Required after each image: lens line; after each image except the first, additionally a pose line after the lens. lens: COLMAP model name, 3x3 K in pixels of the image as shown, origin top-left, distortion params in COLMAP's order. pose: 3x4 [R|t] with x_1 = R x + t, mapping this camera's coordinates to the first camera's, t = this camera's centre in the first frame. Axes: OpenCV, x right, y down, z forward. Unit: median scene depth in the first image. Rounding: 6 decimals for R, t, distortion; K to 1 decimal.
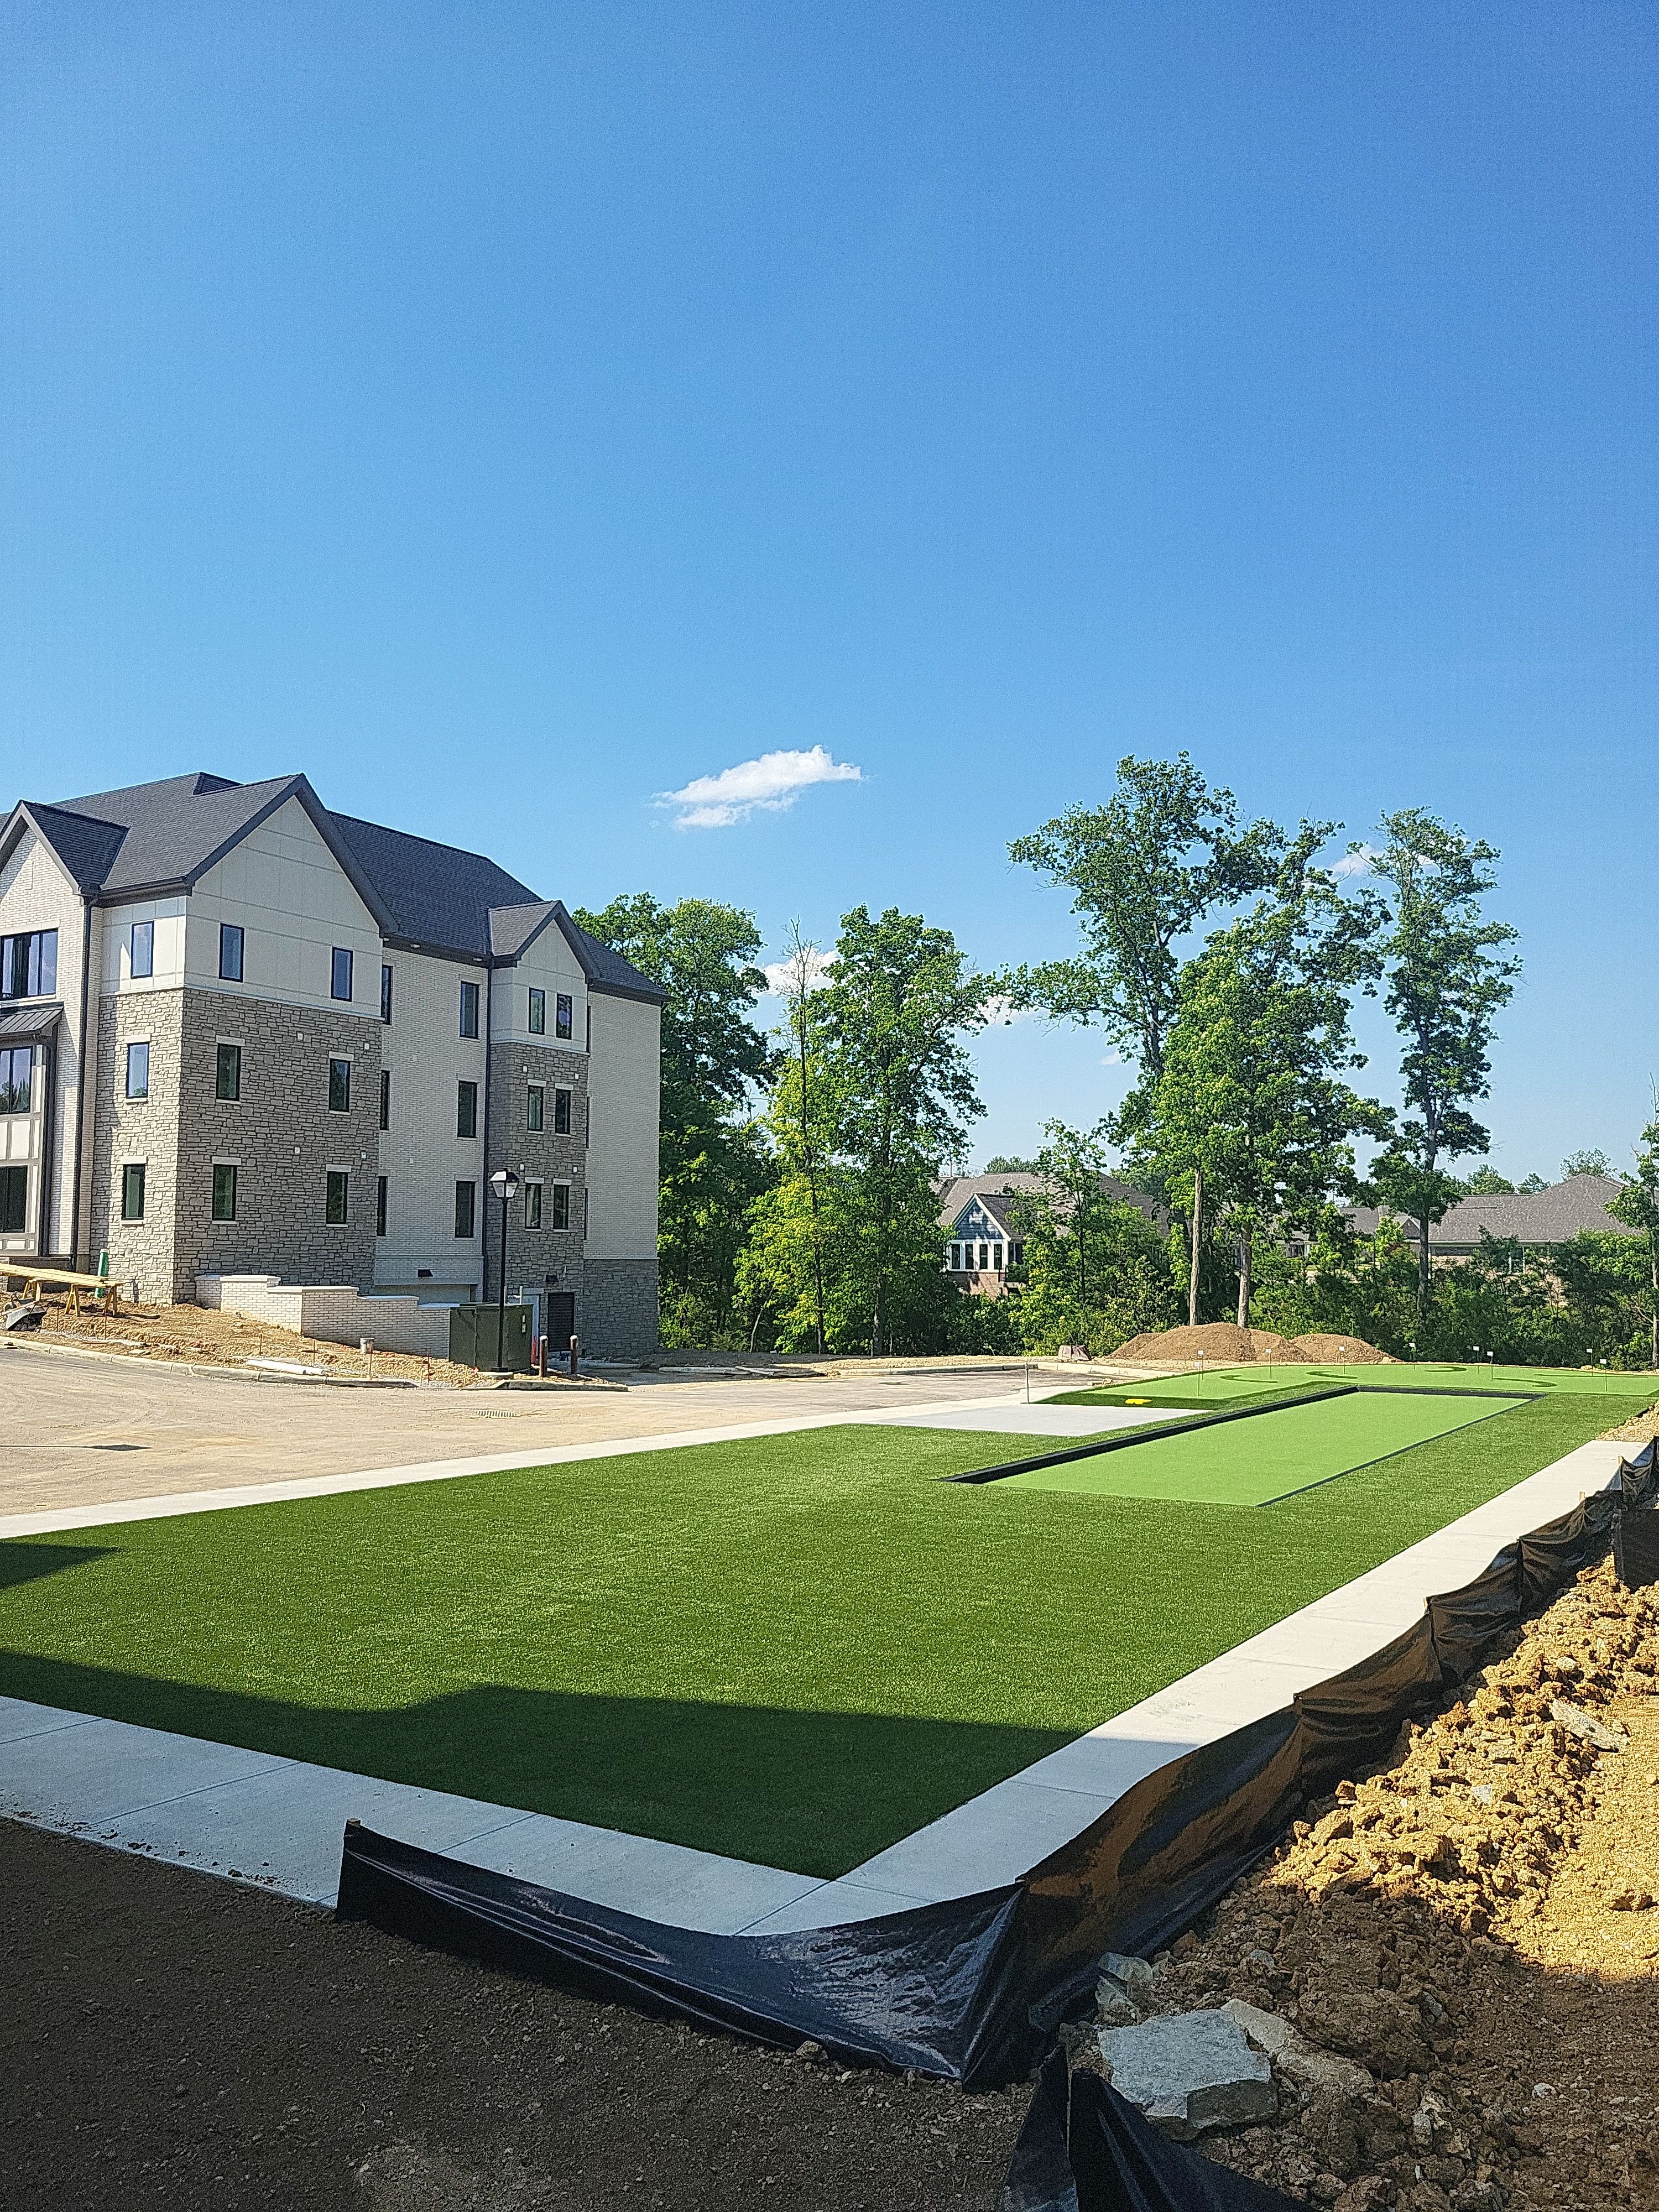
lens RADIAL K [[1680.0, 0, 883.1], [0, 1680.0, 1166.2], [0, 0, 1]] dist [0.011804, 0.025809]
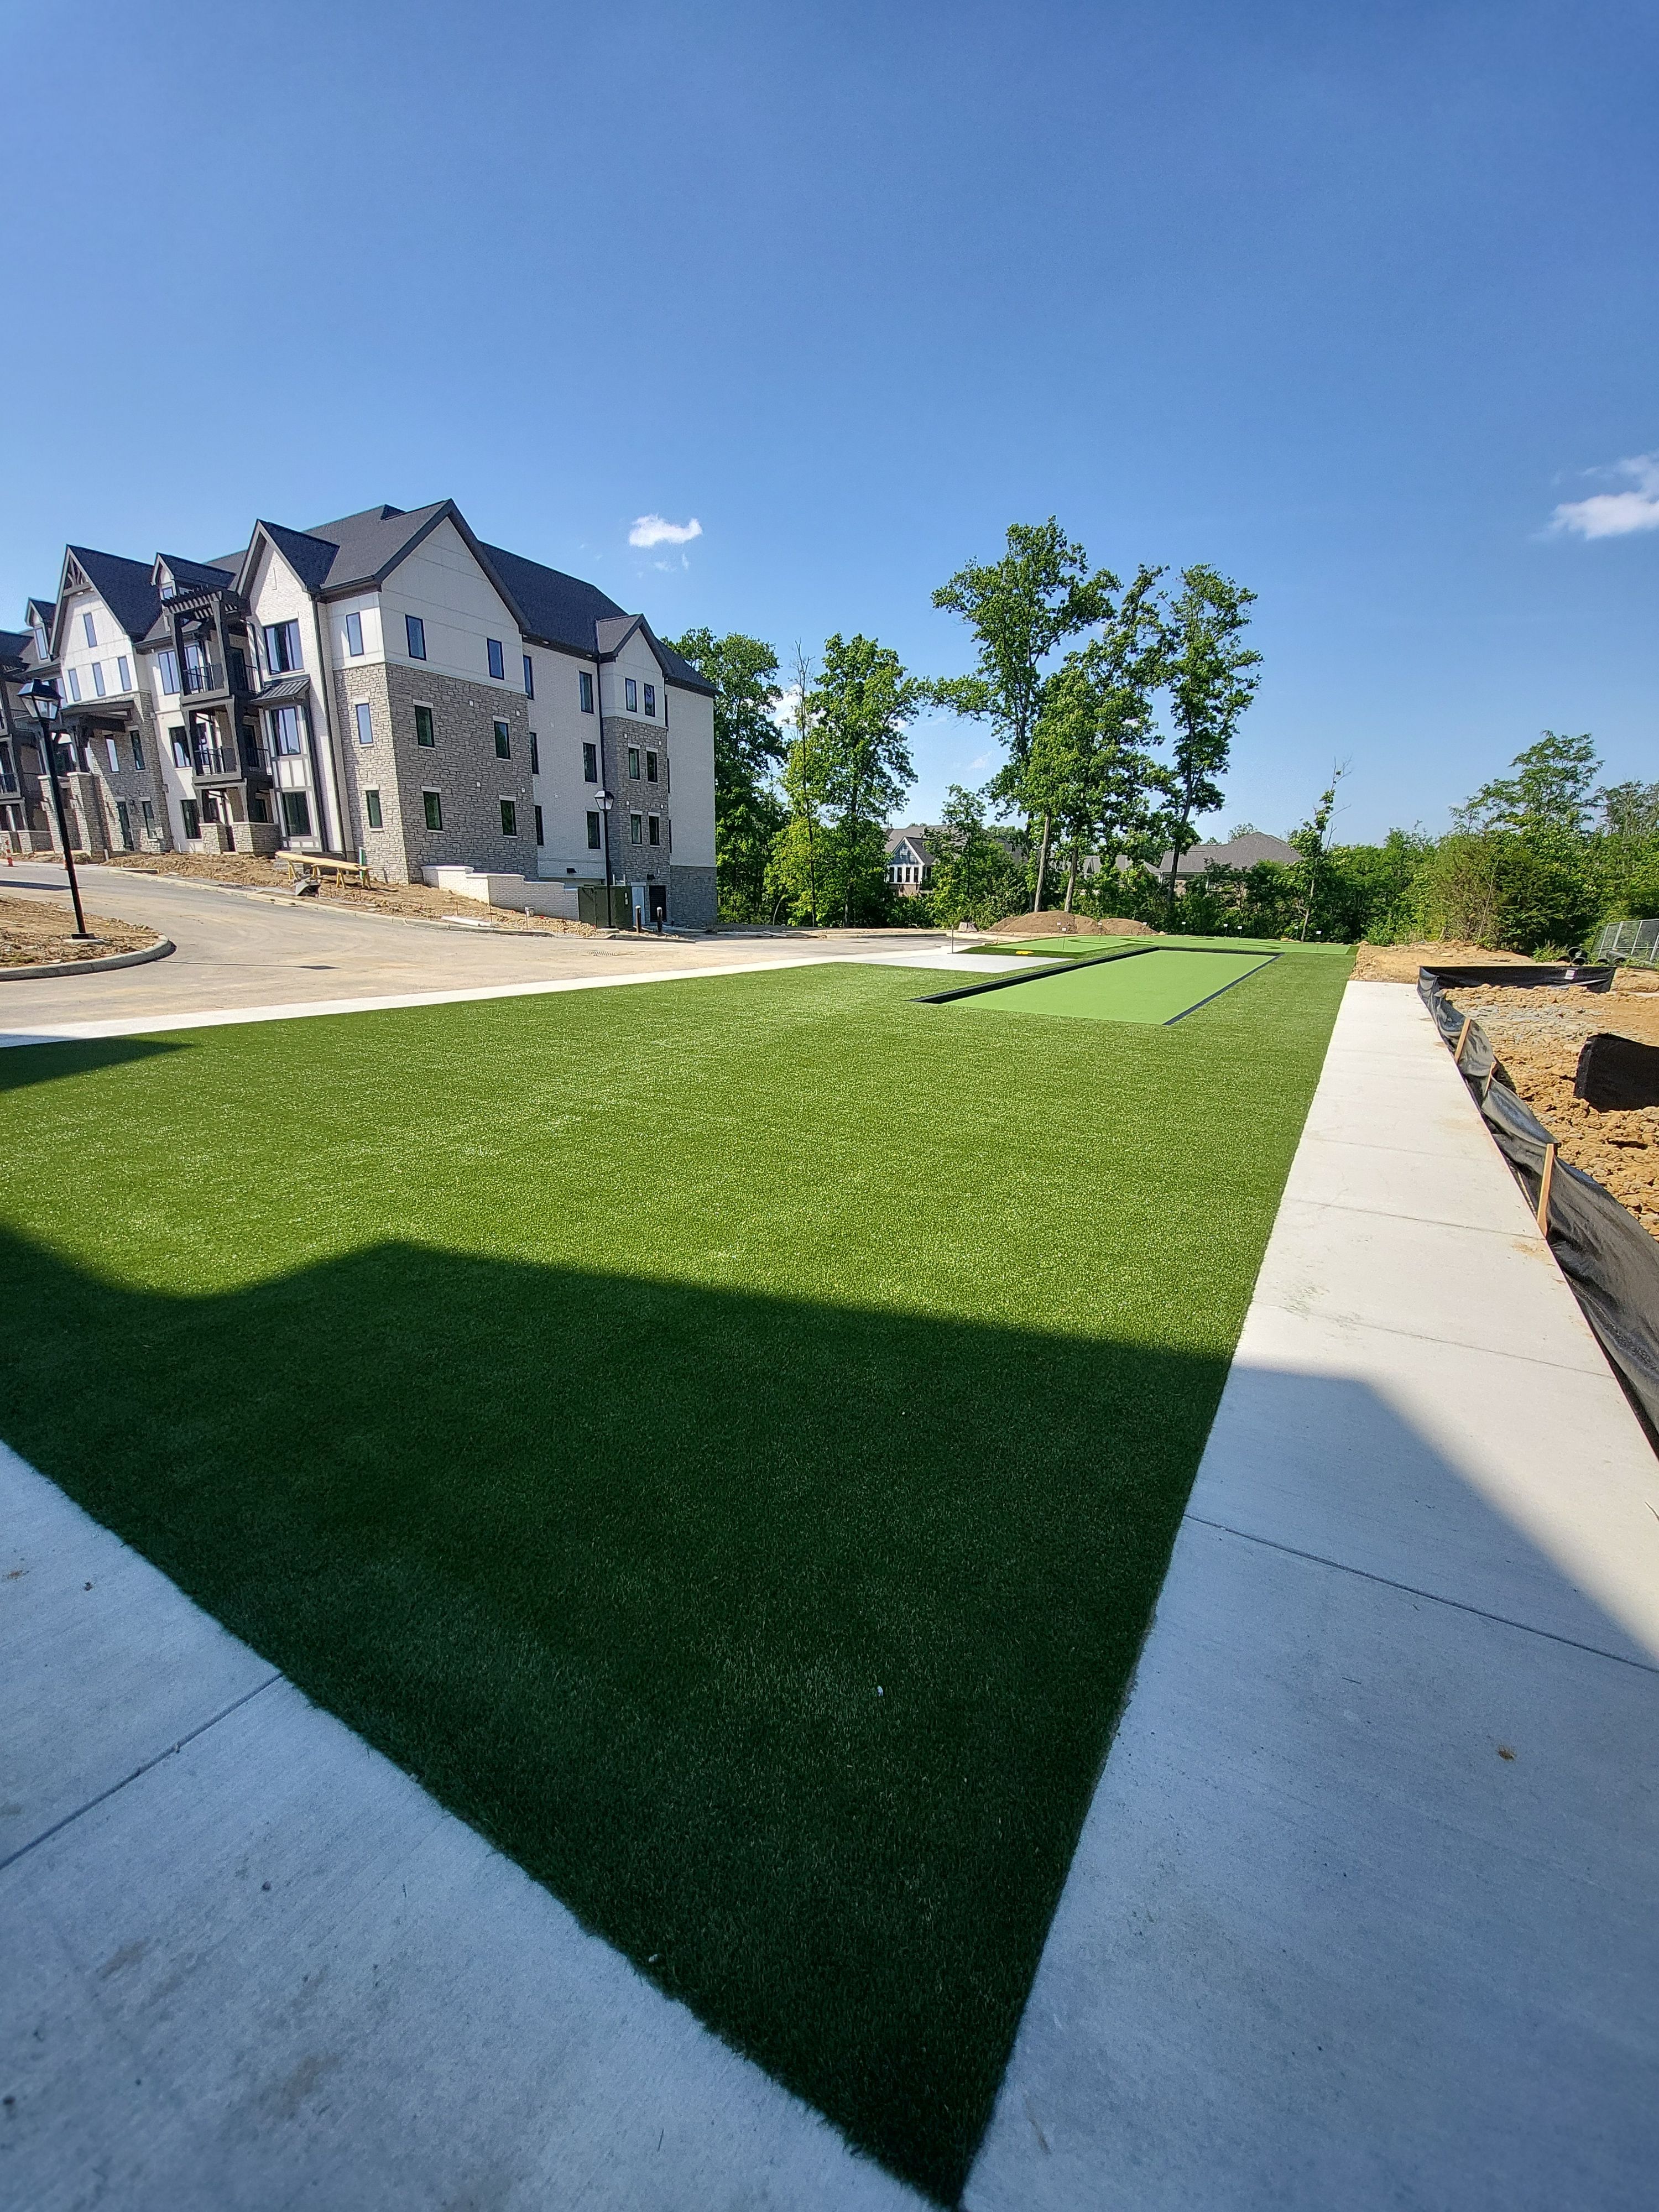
lens RADIAL K [[873.7, 0, 845.9], [0, 873.7, 1141.6], [0, 0, 1]] dist [-0.006702, -0.001744]
pose [[0.999874, 0.015249, 0.004511, -0.006556], [-0.015879, 0.941777, 0.335863, 0.021430], [0.000873, -0.335892, 0.941900, 0.110538]]
